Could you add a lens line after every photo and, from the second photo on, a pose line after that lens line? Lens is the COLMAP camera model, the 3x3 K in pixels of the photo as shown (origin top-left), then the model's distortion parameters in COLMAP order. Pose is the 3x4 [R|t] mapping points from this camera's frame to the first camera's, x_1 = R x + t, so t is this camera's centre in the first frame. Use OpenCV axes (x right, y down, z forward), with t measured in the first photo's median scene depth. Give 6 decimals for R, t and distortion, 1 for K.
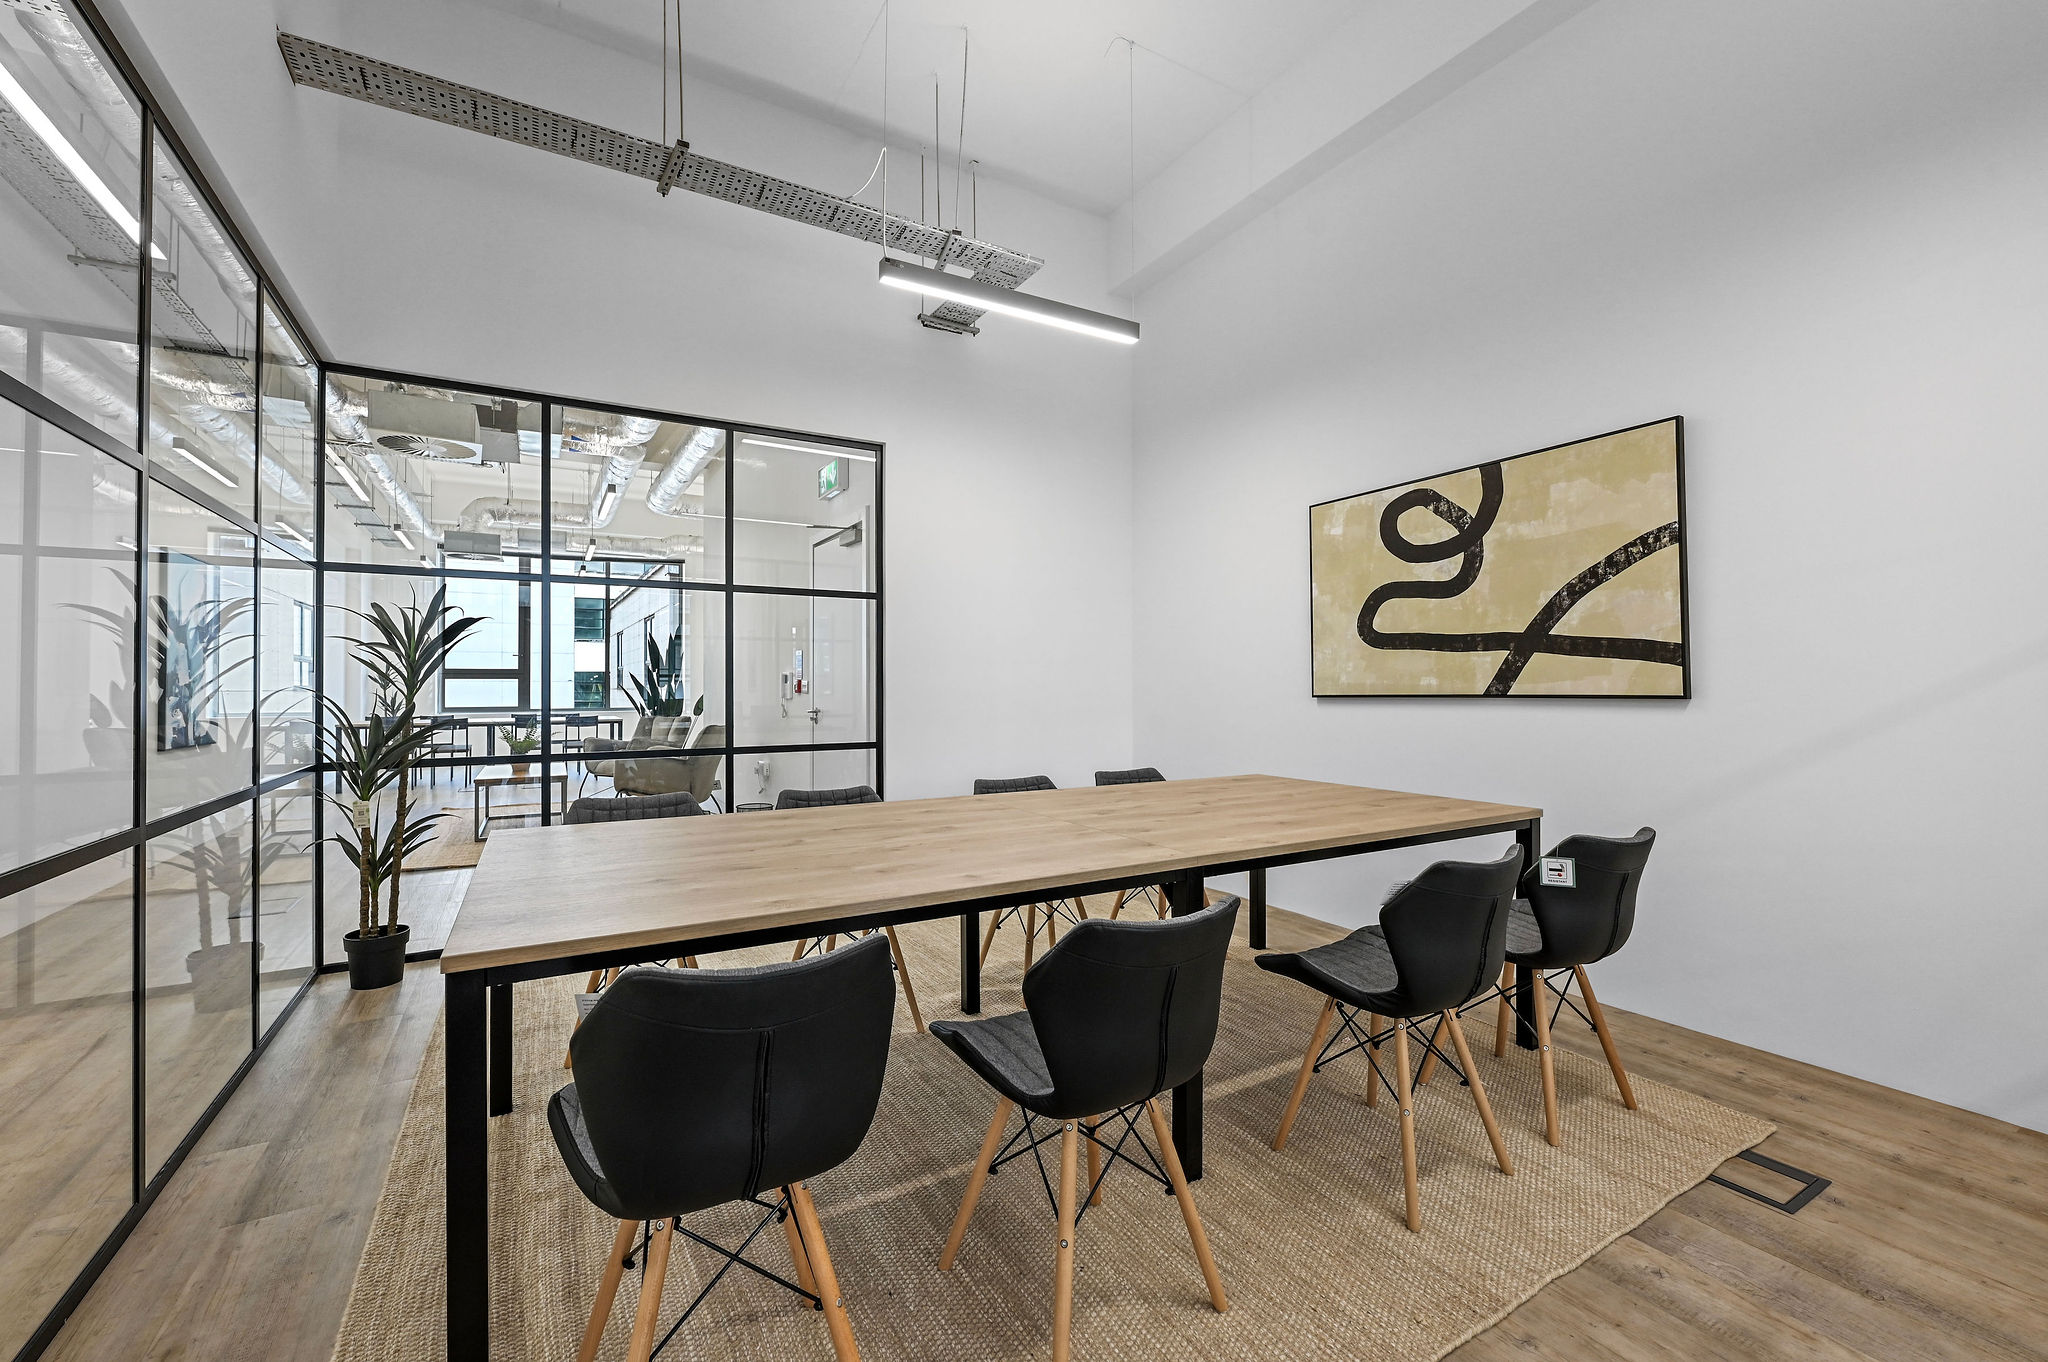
lens RADIAL K [[836.6, 0, 1020.6], [0, 836.6, 678.2], [0, 0, 1]] dist [0.002704, -0.000068]
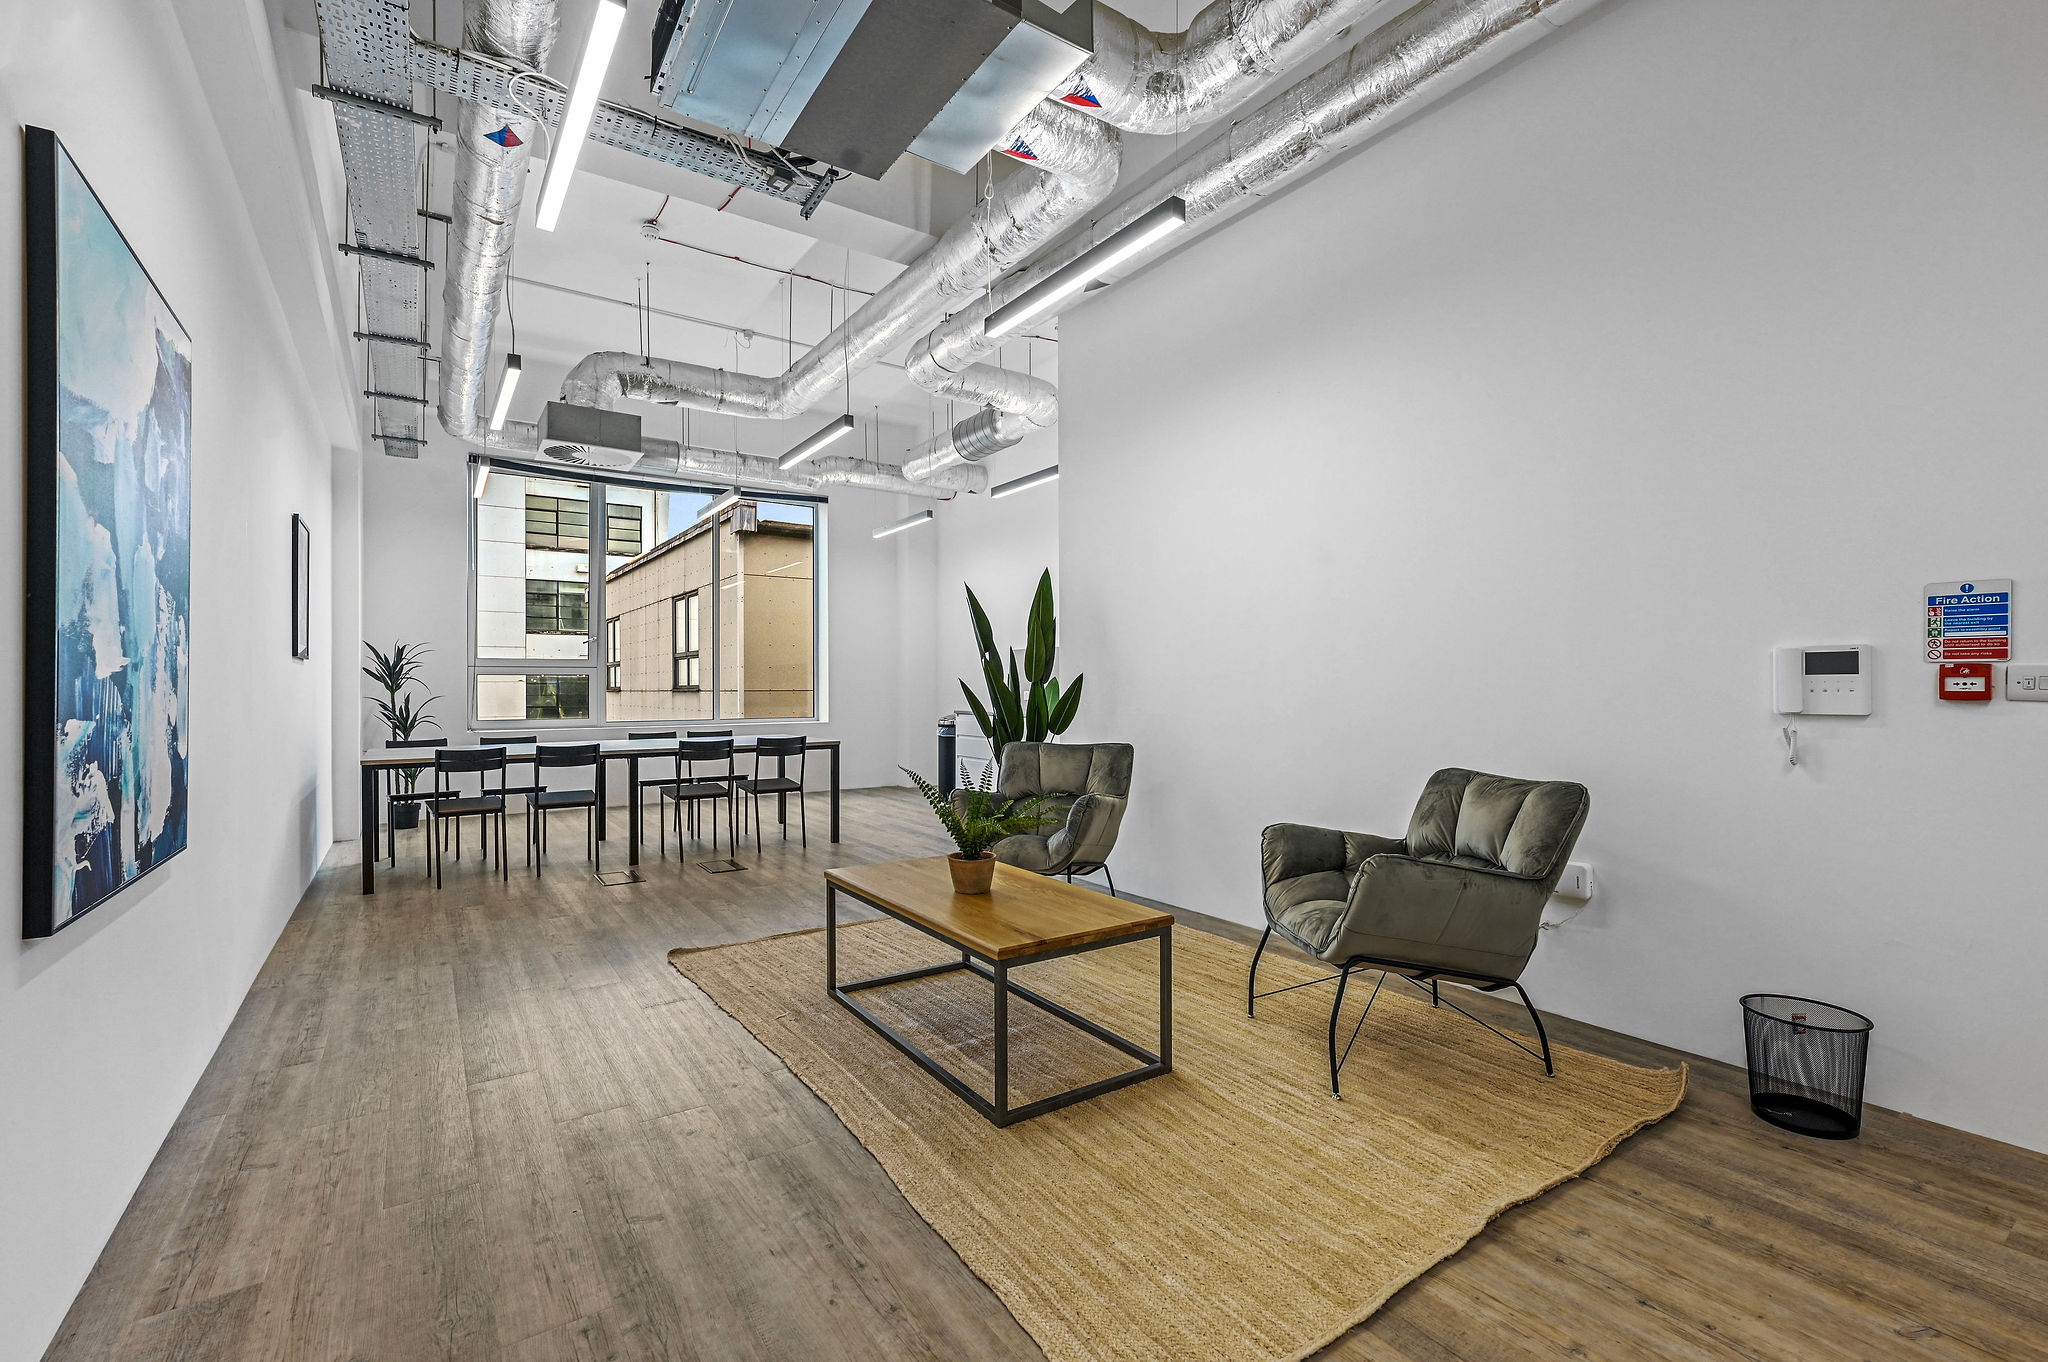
lens RADIAL K [[856.2, 0, 1058.4], [0, 856.2, 679.5], [0, 0, 1]] dist [-0.035010, -0.000138]
pose [[0.991023, -0.003748, 0.133641, -0.420454], [0.003588, 0.999993, 0.001441, 0.005760], [-0.133645, -0.000949, 0.991029, 0.401598]]
